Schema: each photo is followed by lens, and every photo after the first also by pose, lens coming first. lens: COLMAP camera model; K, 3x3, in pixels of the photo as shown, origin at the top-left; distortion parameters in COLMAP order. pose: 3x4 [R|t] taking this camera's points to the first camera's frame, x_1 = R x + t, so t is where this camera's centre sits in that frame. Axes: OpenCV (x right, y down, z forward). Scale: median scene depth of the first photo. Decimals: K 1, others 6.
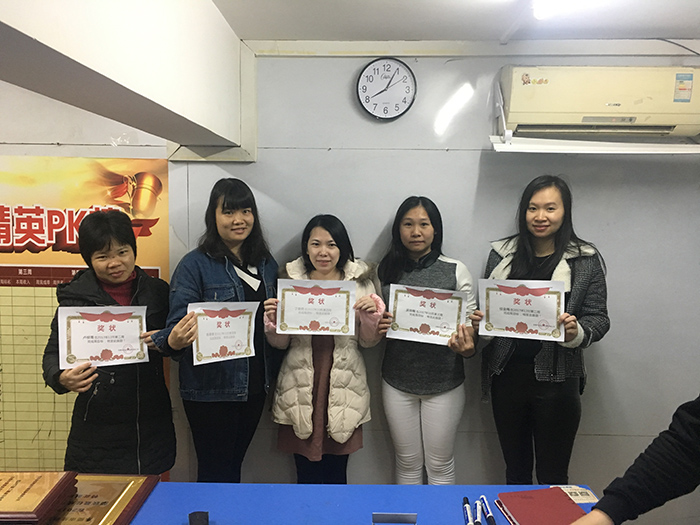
lens RADIAL K [[592.1, 0, 350.4], [0, 592.1, 260.9], [0, 0, 1]] dist [0.083945, -0.110394]
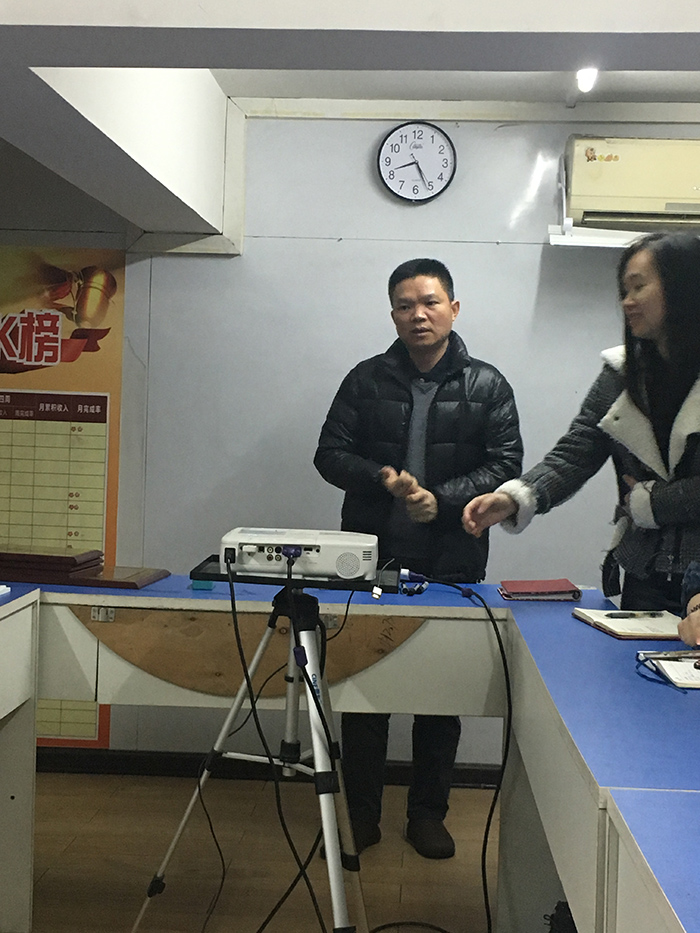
lens RADIAL K [[1382.8, 0, 349.6], [0, 1382.8, 465.6], [0, 0, 1]] dist [0.022196, 0.038449]
pose [[0.999467, 0.020599, -0.025324, 0.026940], [-0.021683, 0.998828, -0.043277, 0.171744], [0.024403, 0.043803, 0.998742, -0.728490]]
